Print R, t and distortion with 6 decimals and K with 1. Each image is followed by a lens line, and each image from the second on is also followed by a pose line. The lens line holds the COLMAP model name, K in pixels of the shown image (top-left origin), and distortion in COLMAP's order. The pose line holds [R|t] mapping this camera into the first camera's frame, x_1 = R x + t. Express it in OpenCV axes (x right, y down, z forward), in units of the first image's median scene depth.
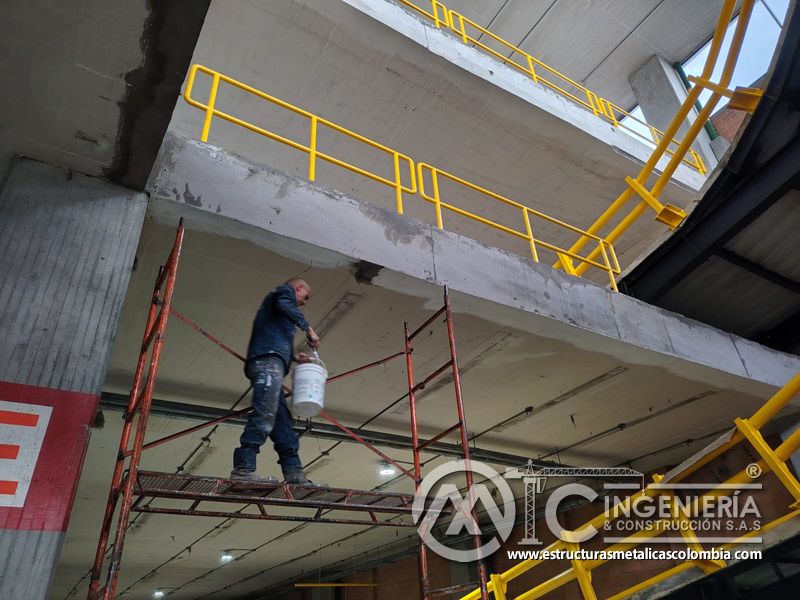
lens RADIAL K [[556.4, 0, 398.4], [0, 556.4, 299.9], [0, 0, 1]] dist [0.053182, -0.051104]
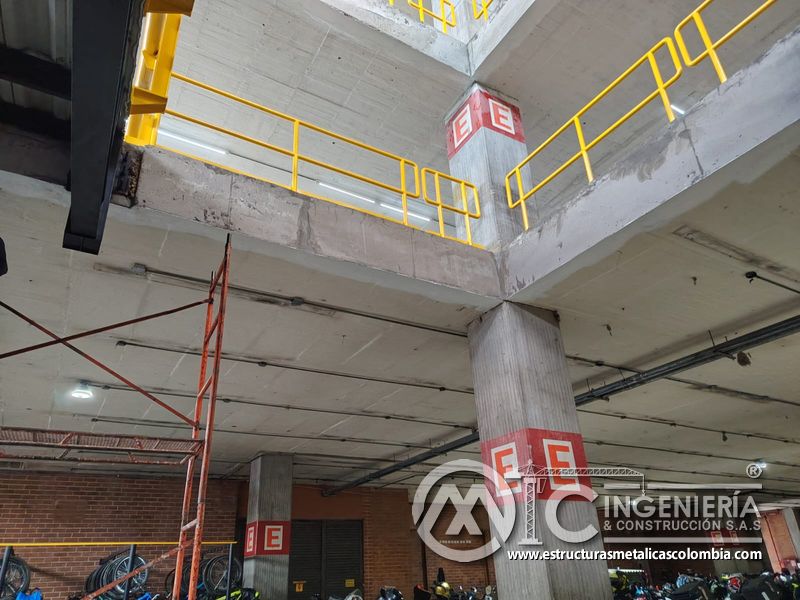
lens RADIAL K [[556.4, 0, 398.4], [0, 556.4, 299.9], [0, 0, 1]] dist [0.053182, -0.051104]
pose [[-0.049127, -0.385763, -0.921289, 1.033033], [0.552779, 0.757753, -0.346764, 0.195538], [0.831879, -0.526304, 0.176015, 0.417317]]
